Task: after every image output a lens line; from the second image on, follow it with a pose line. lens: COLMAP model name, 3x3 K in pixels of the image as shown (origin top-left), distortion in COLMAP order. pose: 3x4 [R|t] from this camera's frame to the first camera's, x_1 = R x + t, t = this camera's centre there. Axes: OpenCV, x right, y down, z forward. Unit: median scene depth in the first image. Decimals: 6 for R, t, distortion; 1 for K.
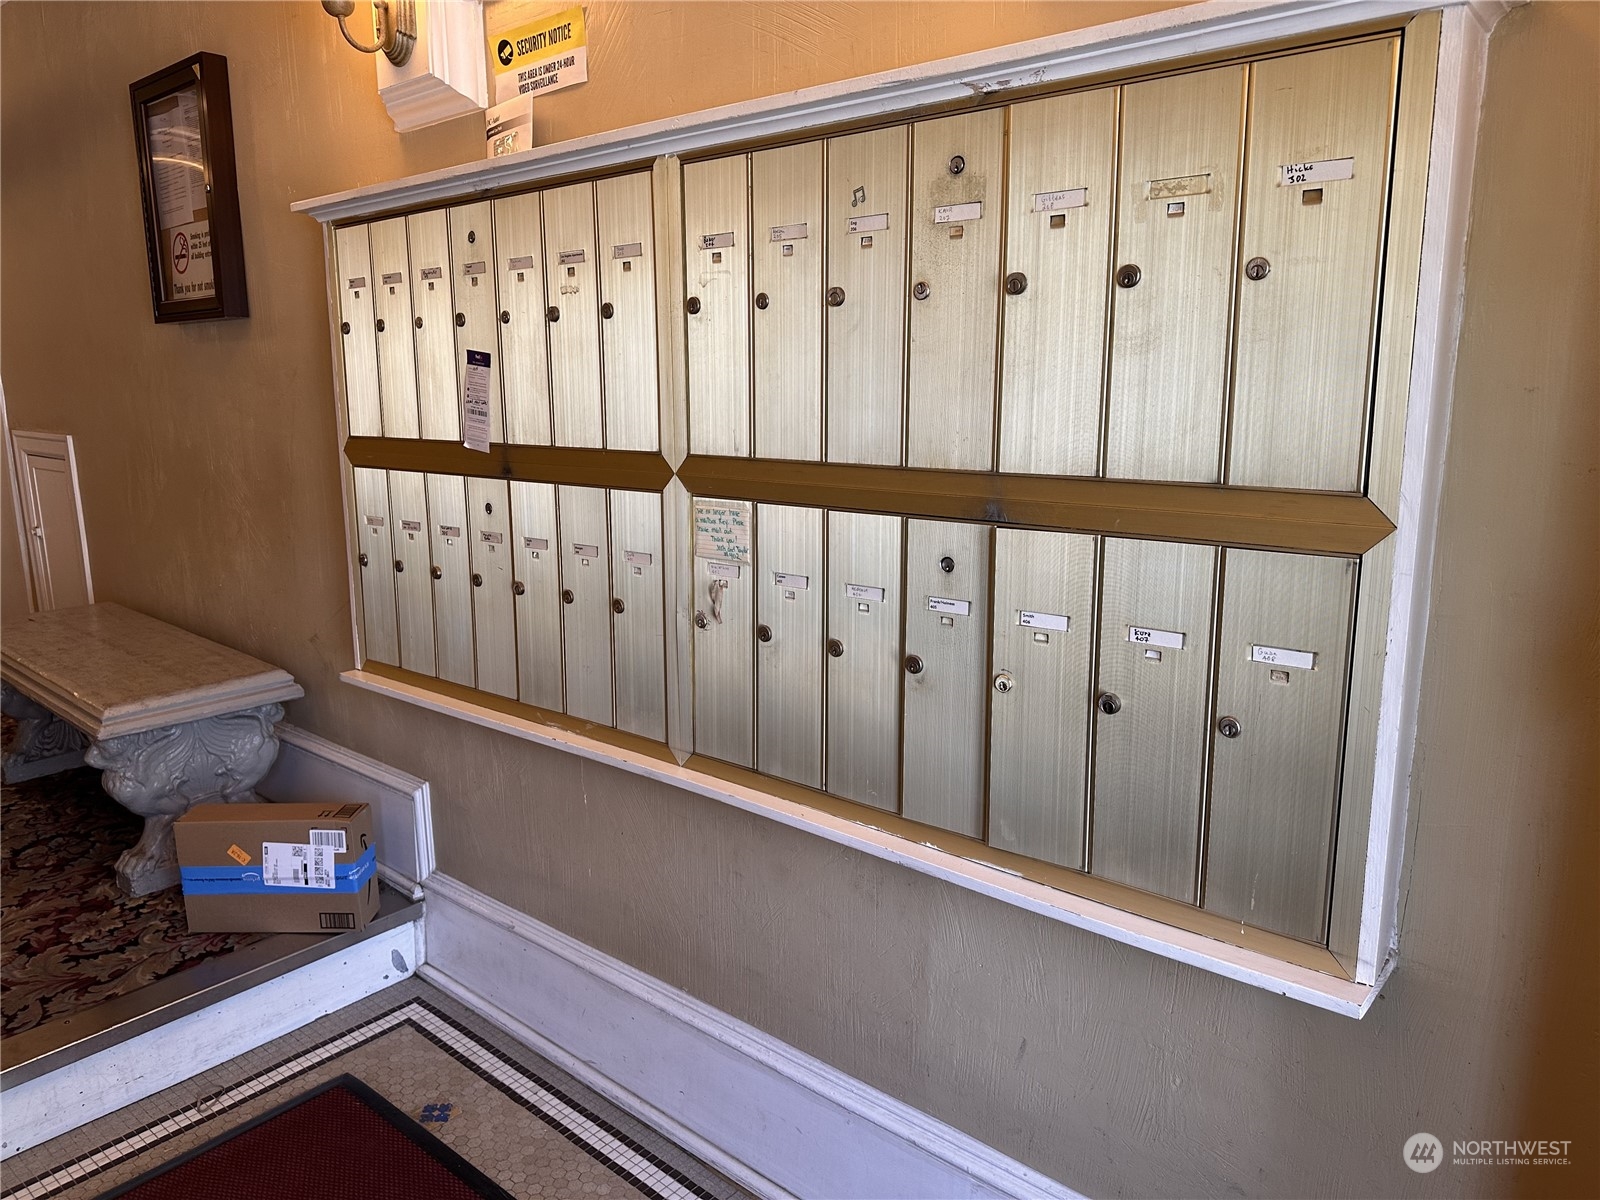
lens RADIAL K [[1109.5, 0, 800.0], [0, 1109.5, 600.0], [0, 0, 1]] dist [-0.050079, -0.003666]
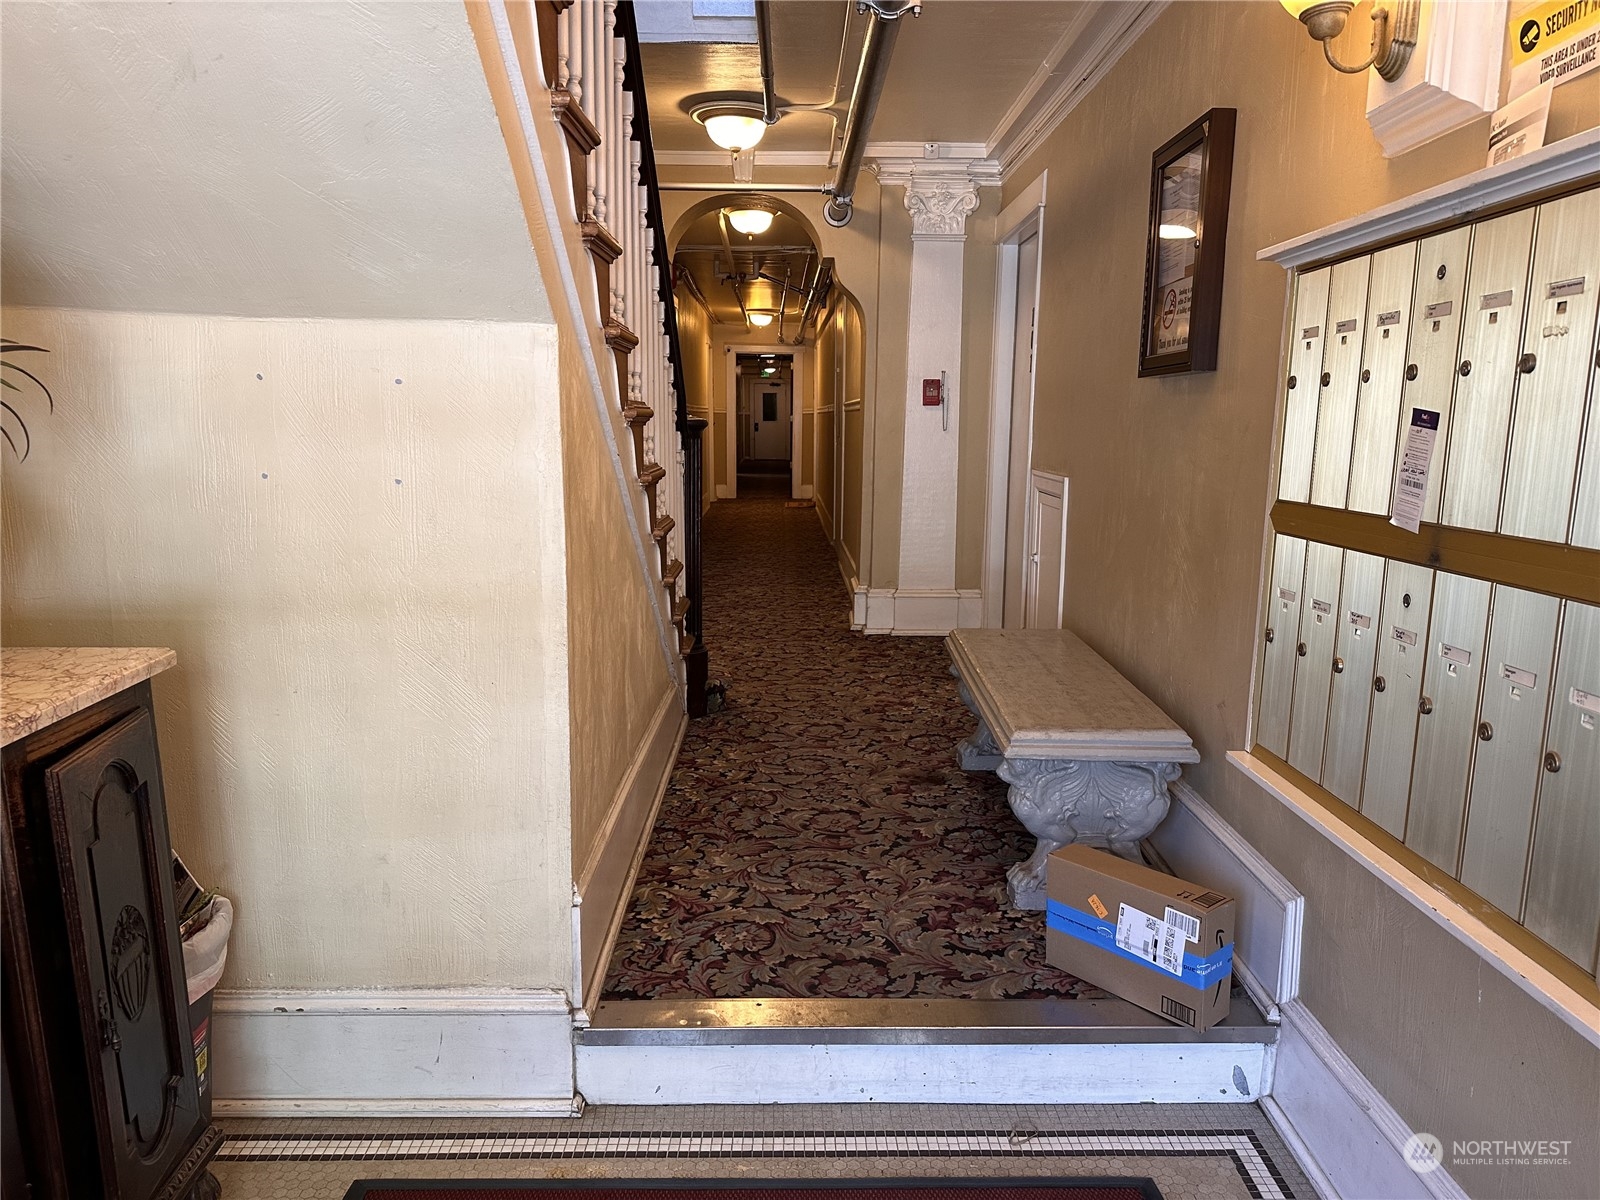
lens RADIAL K [[1104.8, 0, 798.4], [0, 1104.8, 584.9], [0, 0, 1]] dist [-0.004530, -0.002524]
pose [[0.648191, 0.120679, -0.751854, 0.031974], [-0.164325, 0.986266, 0.016636, -0.028559], [0.743536, 0.112765, 0.659119, 0.105052]]
